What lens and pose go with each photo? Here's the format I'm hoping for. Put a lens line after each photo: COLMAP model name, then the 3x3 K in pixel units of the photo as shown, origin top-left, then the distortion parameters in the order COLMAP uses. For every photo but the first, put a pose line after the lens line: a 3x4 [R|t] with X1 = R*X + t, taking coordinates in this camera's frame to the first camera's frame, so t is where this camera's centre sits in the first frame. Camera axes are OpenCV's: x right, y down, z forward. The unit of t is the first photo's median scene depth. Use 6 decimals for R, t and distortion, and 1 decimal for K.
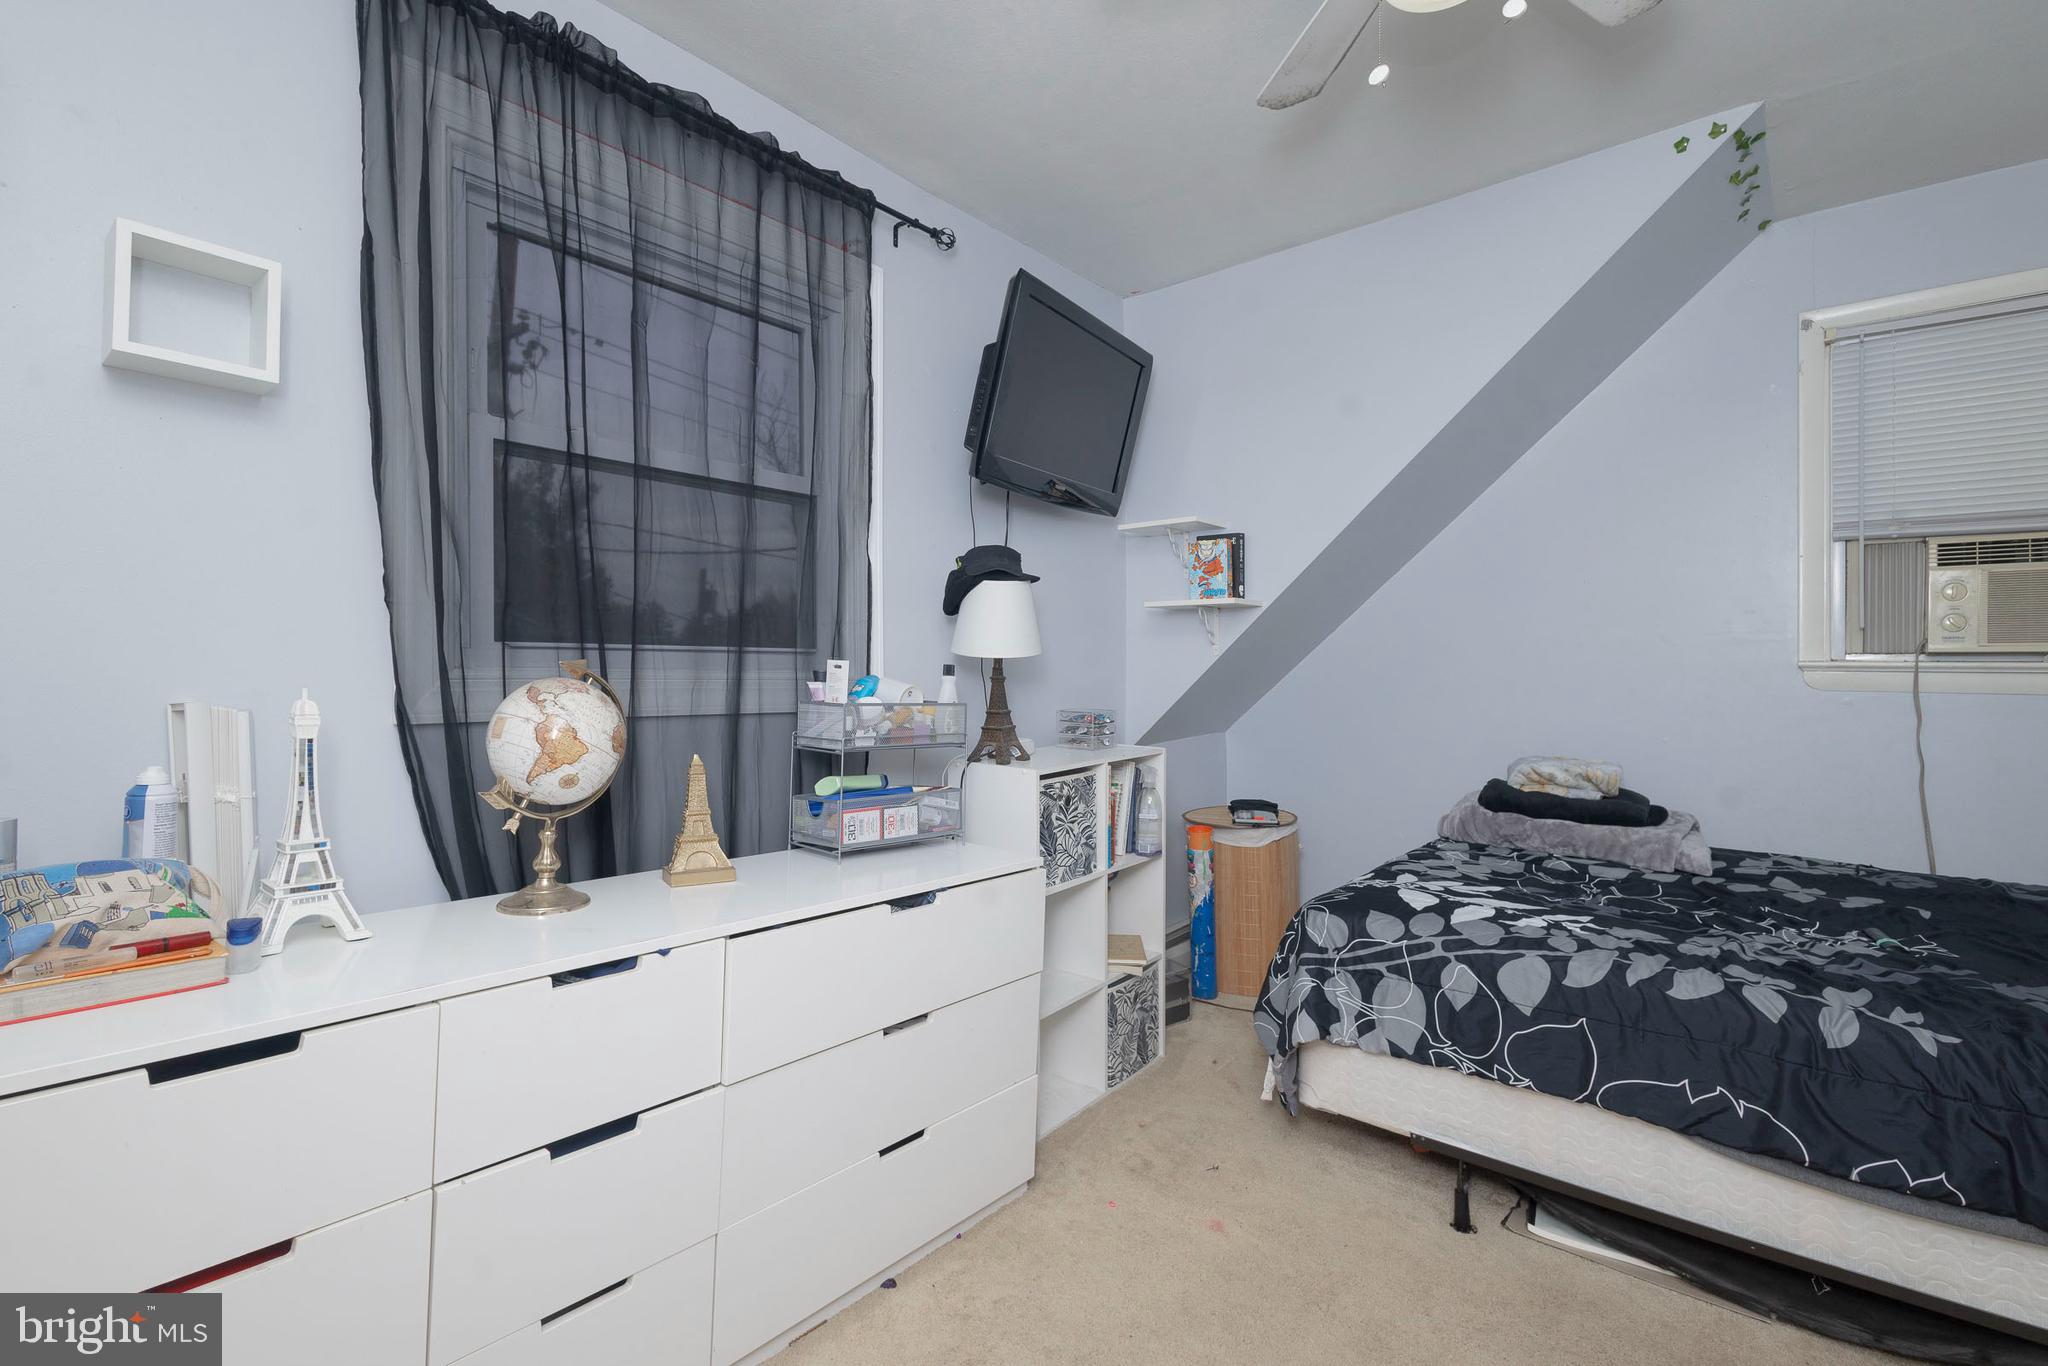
lens RADIAL K [[922.3, 0, 1015.7], [0, 922.3, 682.9], [0, 0, 1]] dist [0.012856, -0.002205]
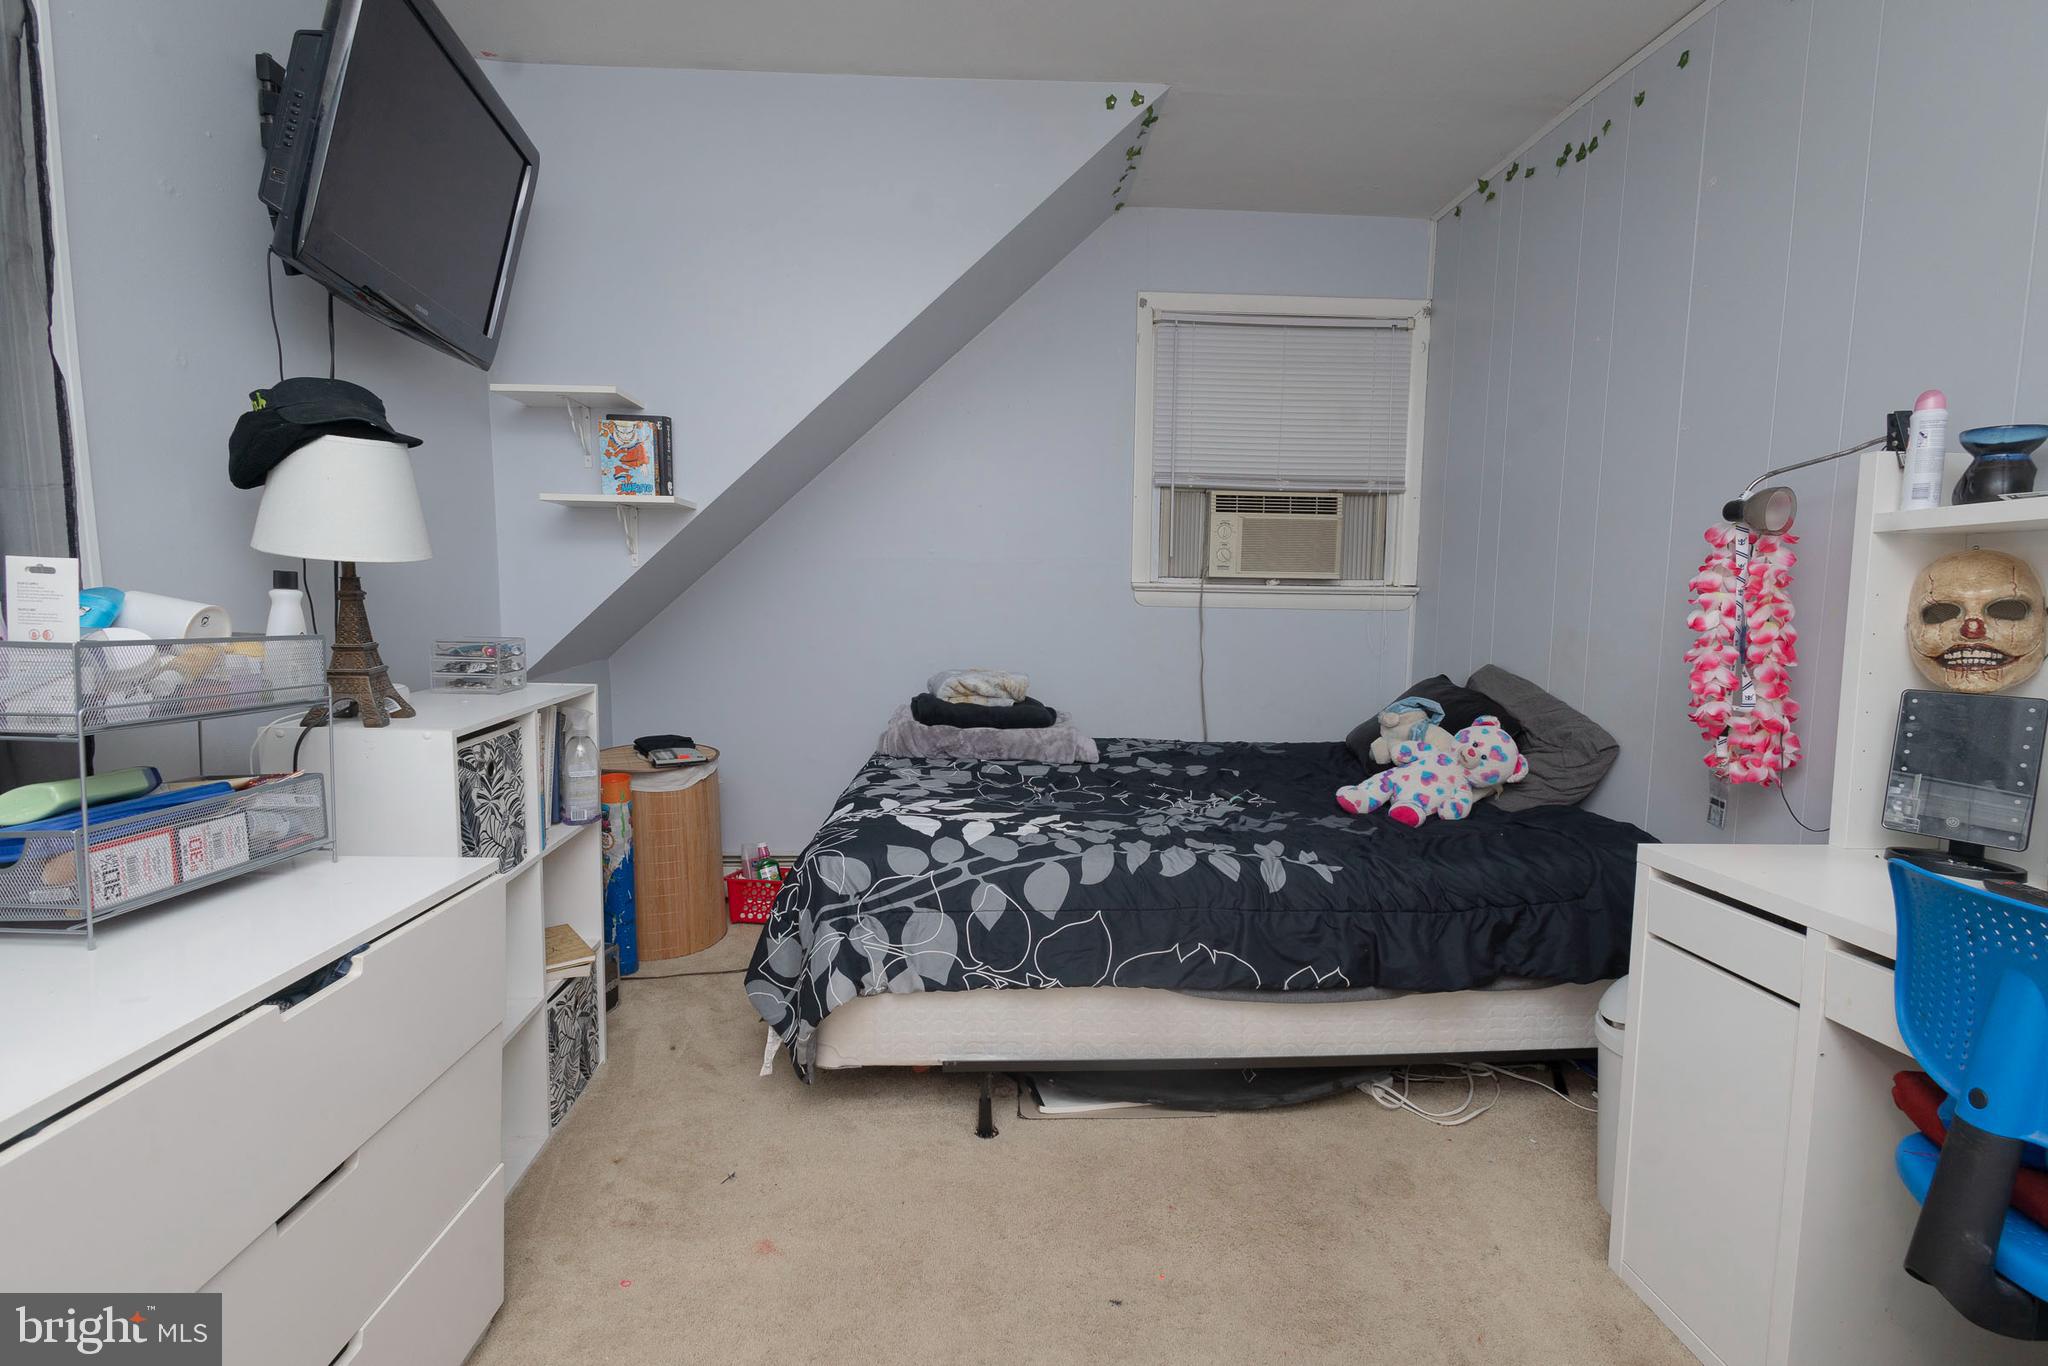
lens RADIAL K [[922.3, 0, 1022.2], [0, 922.3, 687.9], [0, 0, 1]] dist [0.012856, -0.002205]
pose [[0.731852, -0.065254, 0.678332, -0.126642], [0.000627, 0.995469, 0.095086, -0.001068], [-0.681463, -0.069164, 0.728577, 0.217597]]
